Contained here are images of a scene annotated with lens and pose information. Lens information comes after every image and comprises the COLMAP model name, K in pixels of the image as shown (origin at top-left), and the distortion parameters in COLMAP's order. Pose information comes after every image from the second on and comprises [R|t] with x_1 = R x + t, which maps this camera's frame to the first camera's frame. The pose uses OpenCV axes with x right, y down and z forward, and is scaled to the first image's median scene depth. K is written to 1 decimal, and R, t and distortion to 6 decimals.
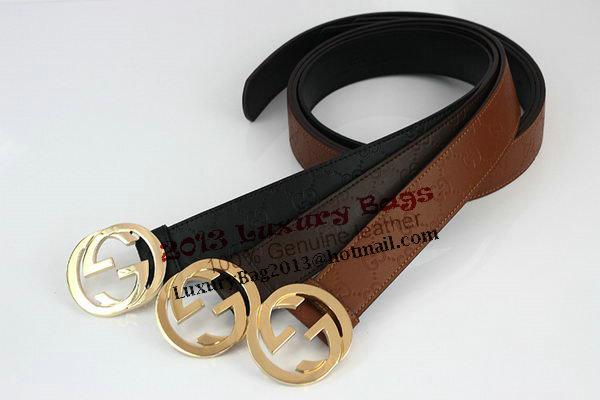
lens RADIAL K [[1382.4, 0, 300.4], [0, 1382.4, 198.9], [0, 0, 1]] dist [0.075290, 0.000000]
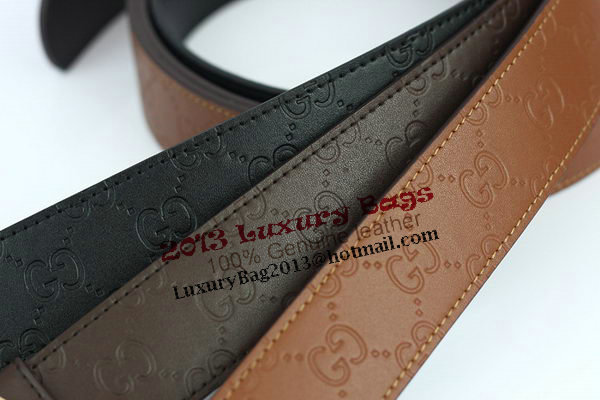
lens RADIAL K [[1382.4, 0, 300.2], [0, 1382.4, 199.2], [0, 0, 1]] dist [0.075290, 0.000000]
pose [[0.996226, -0.060647, 0.062088, 0.018613], [0.061101, 0.998117, -0.005453, -0.001610], [-0.061640, 0.009226, 0.998056, 0.573137]]
